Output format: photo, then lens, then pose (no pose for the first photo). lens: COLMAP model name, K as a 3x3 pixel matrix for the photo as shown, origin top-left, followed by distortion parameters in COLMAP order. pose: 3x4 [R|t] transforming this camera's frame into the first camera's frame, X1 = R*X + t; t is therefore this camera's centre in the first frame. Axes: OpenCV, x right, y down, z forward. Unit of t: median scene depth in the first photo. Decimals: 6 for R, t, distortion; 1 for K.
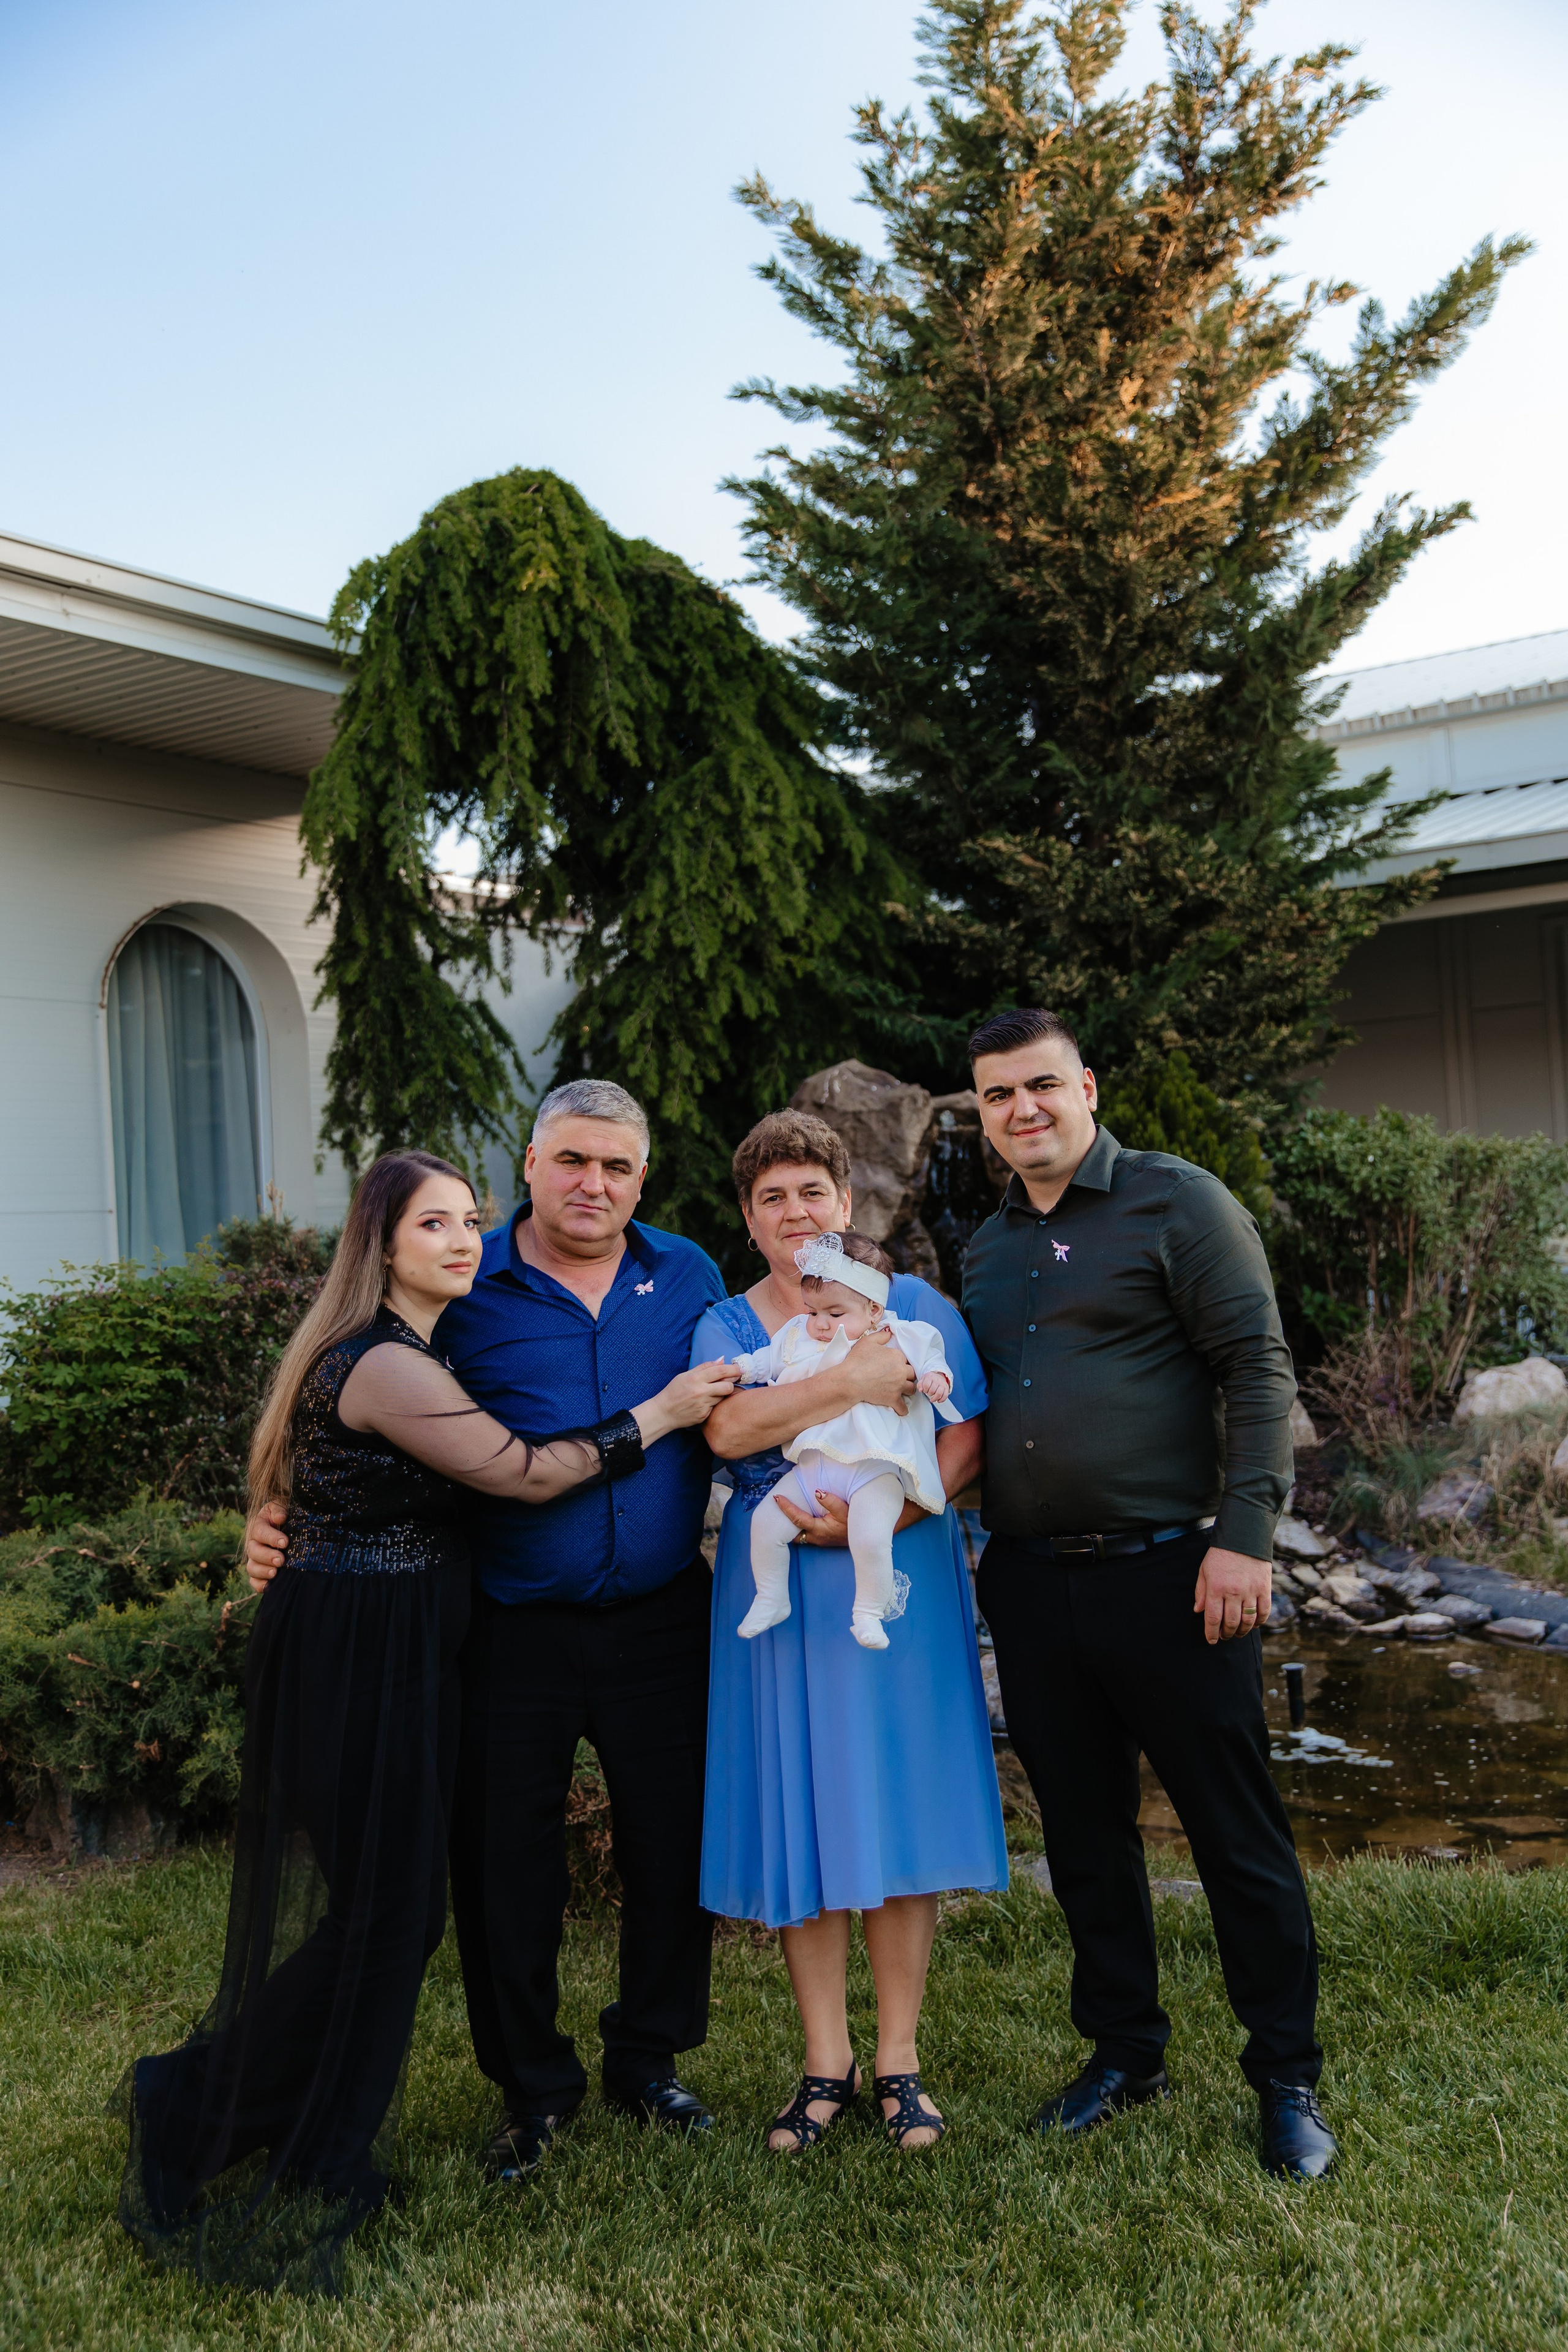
lens RADIAL K [[2331.9, 0, 768.1], [0, 2331.9, 1165.5], [0, 0, 1]] dist [0.038483, 0.000000]
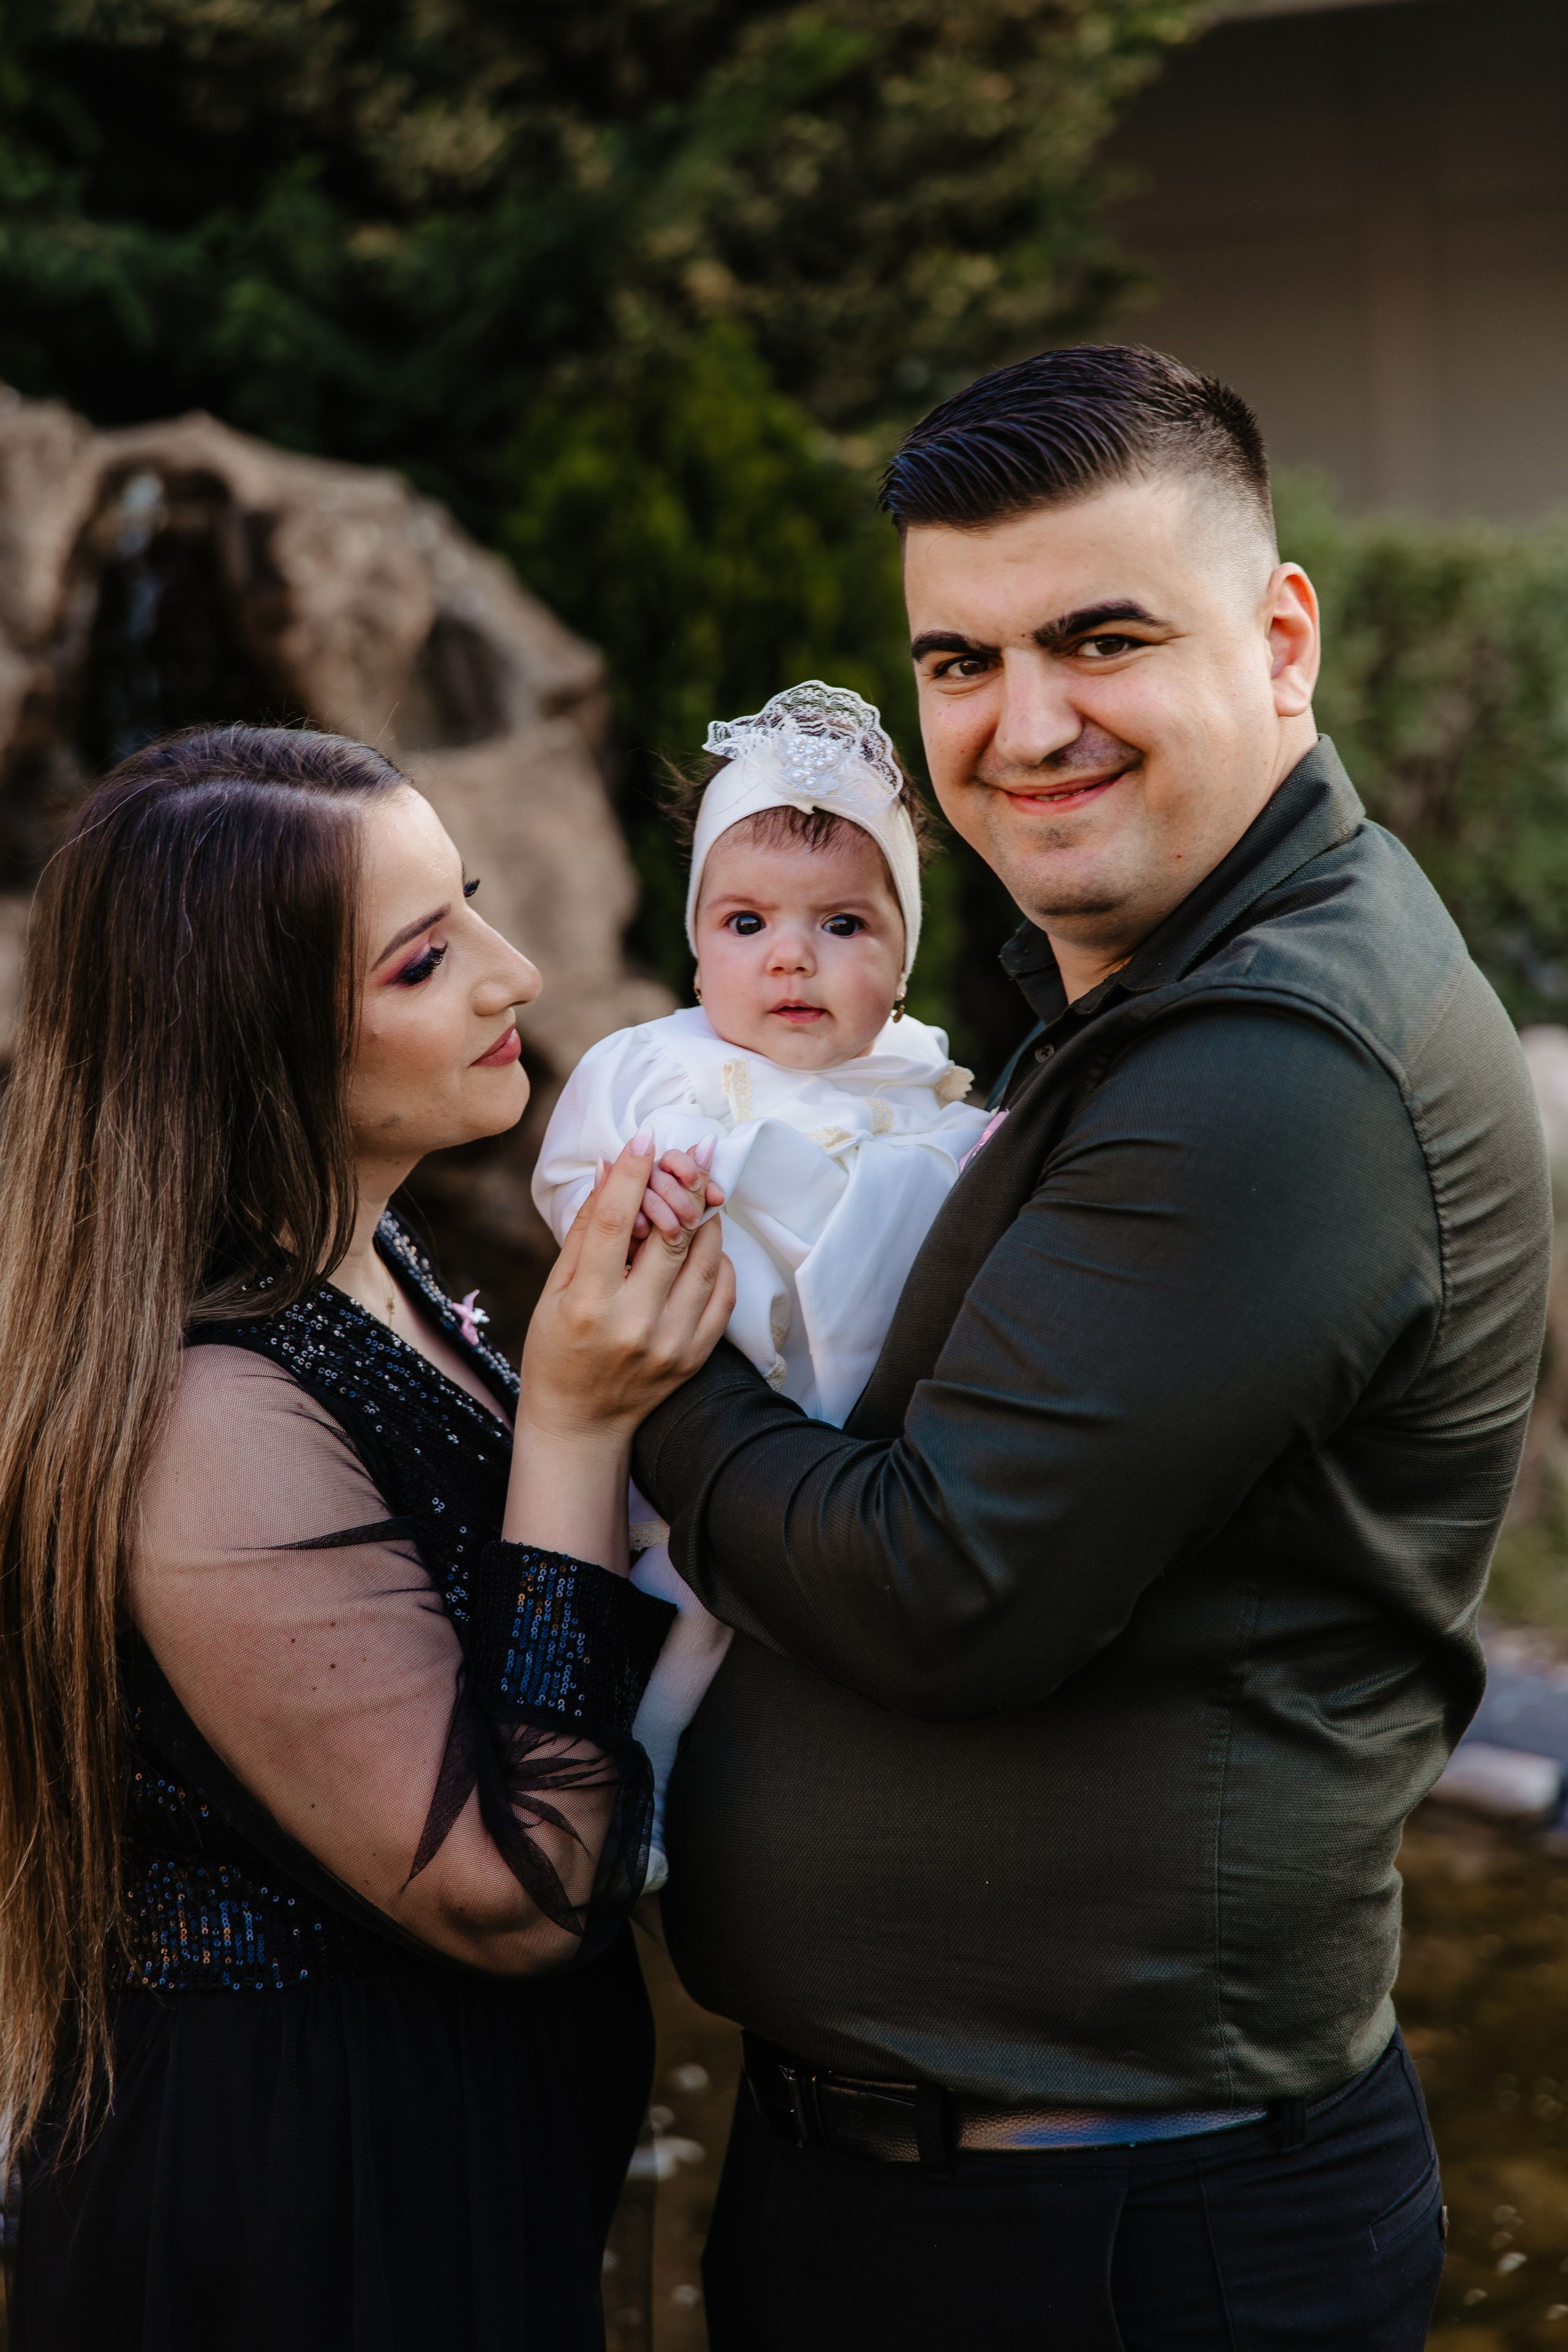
lens RADIAL K [[4580.5, 0, 782.4], [0, 4580.5, 1175.7], [0, 0, 1]] dist [-0.059778, 0.000000]
pose [[0.988622, -0.024264, 0.148450, 0.063512], [0.002415, 0.989337, 0.145627, -0.017177], [-0.150400, -0.143612, 0.978139, 0.194901]]
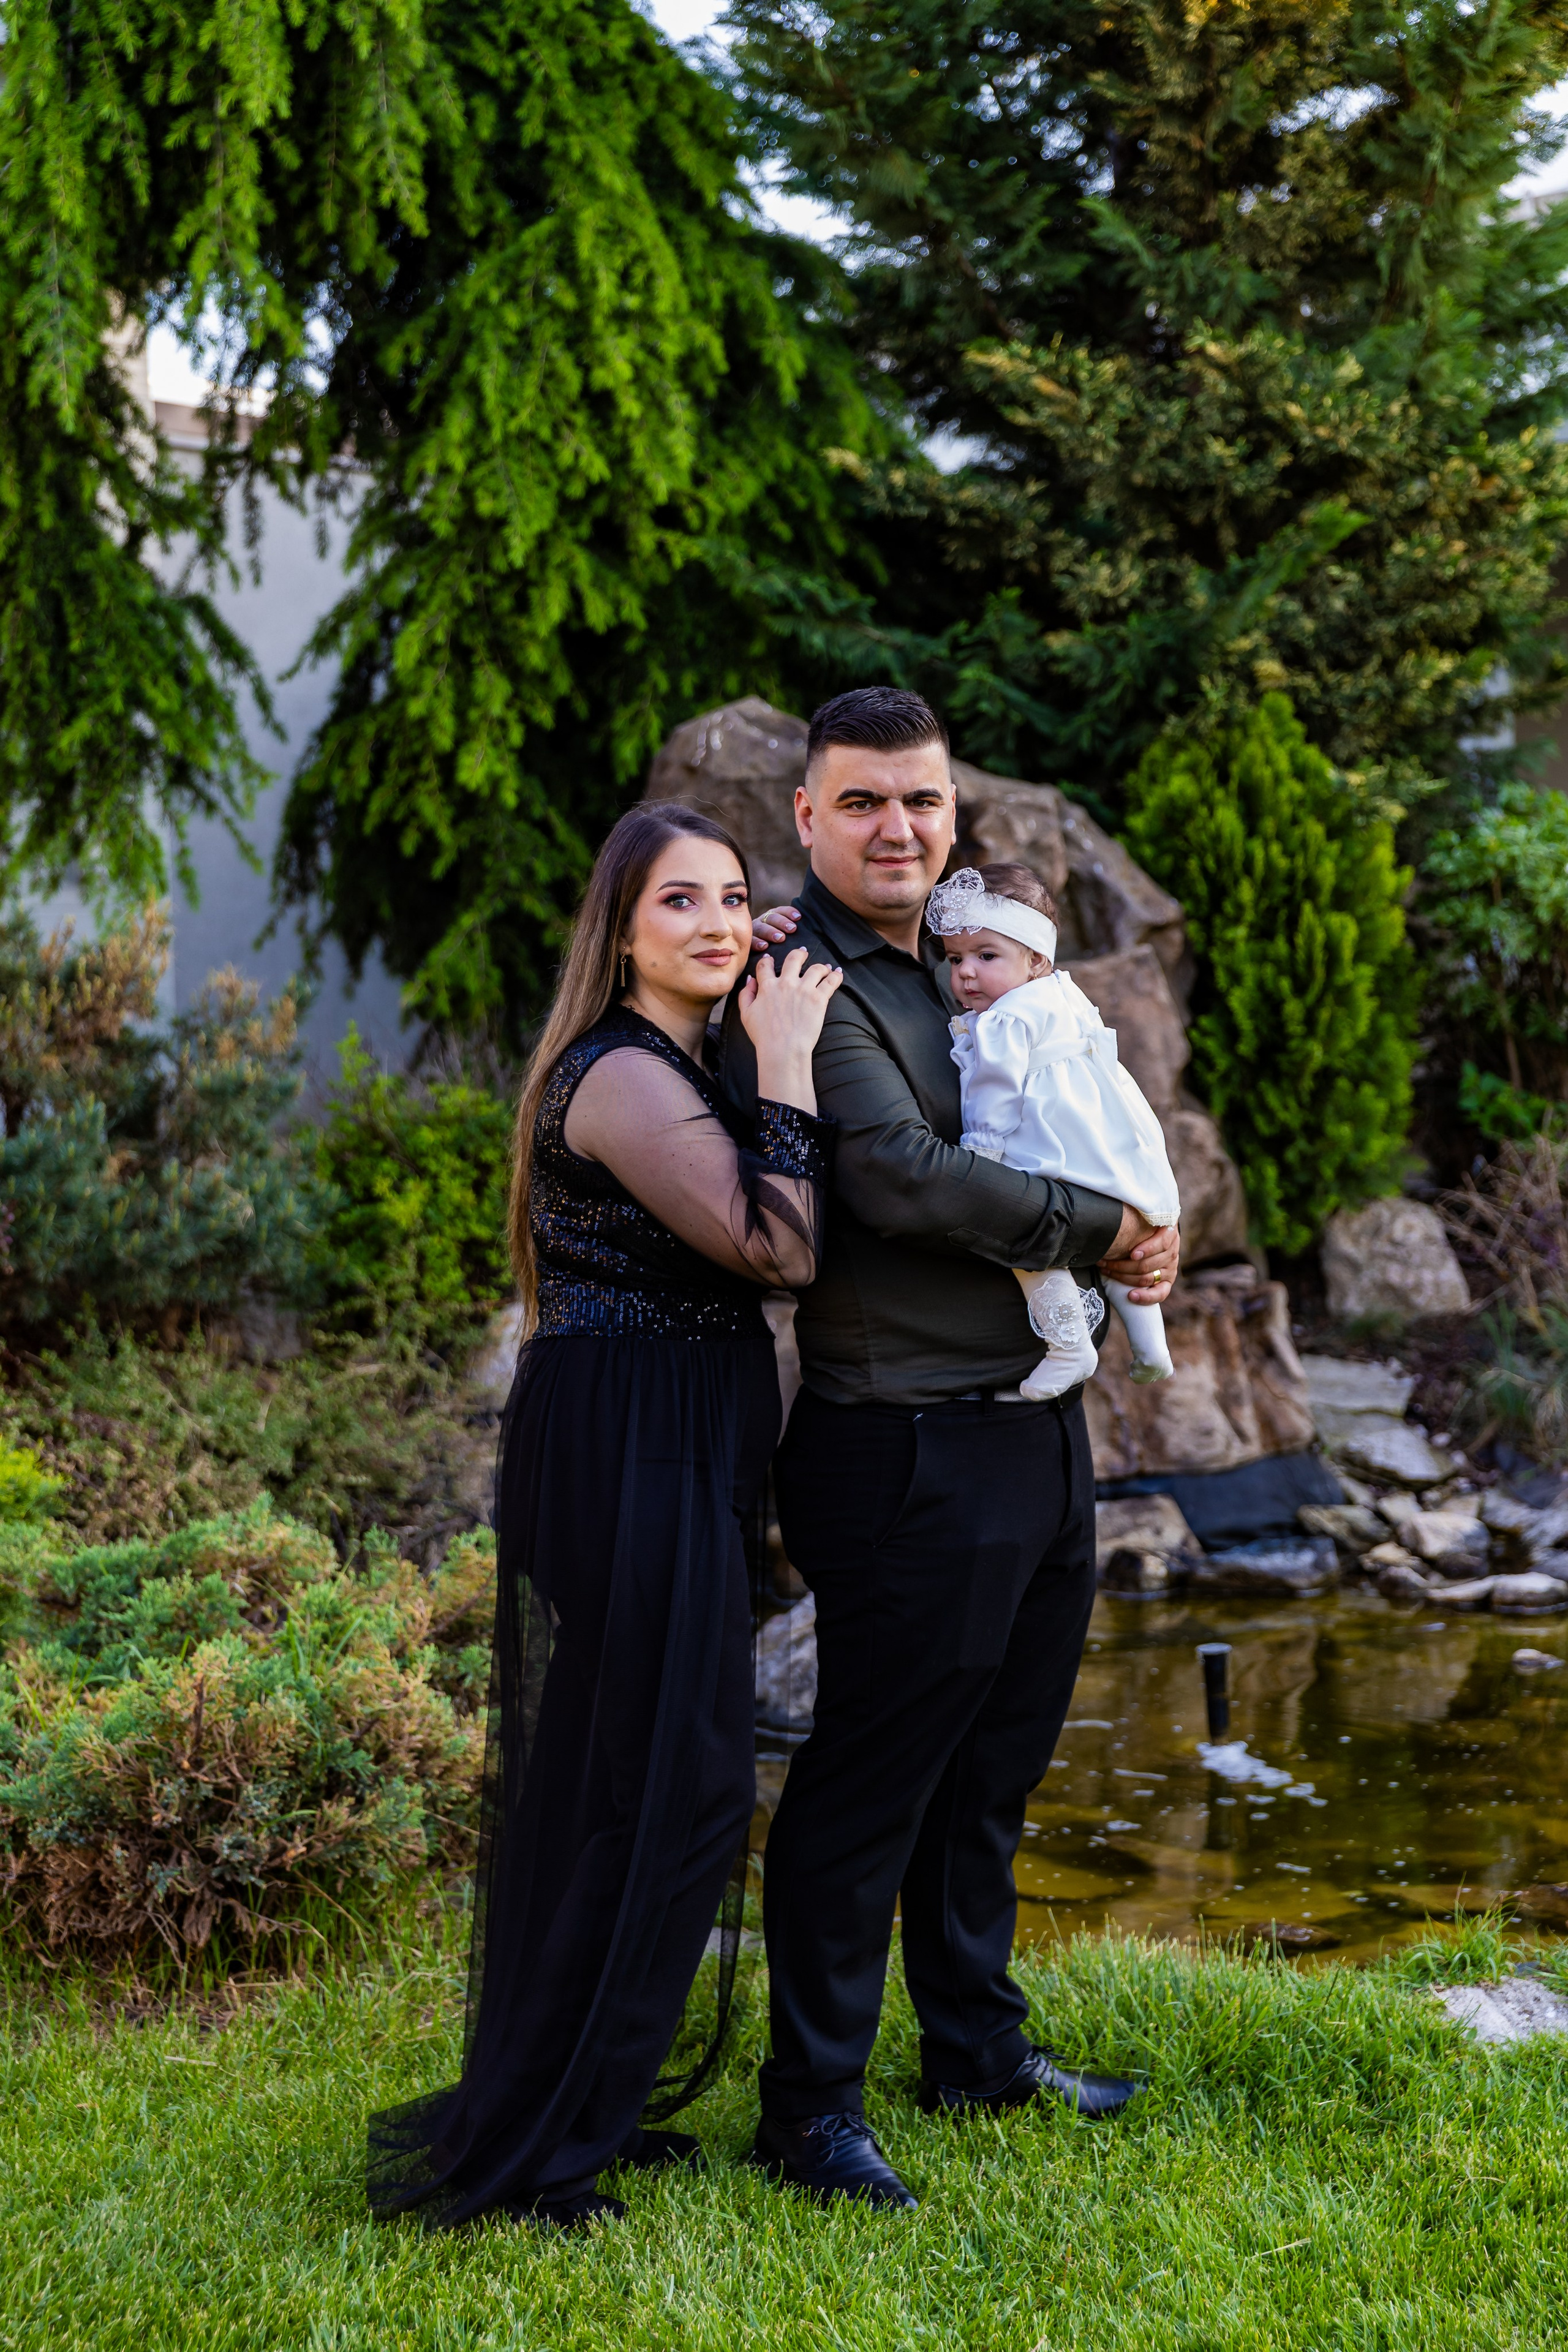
lens RADIAL K [[3608.8, 0, 805.7], [0, 3608.8, 1178.0], [0, 0, 1]] dist [-0.001505, 0.000000]
pose [[0.997556, 0.026648, -0.064597, 0.114855], [-0.020453, 0.995293, 0.094725, -0.007912], [0.066818, -0.093173, 0.993405, -0.001818]]
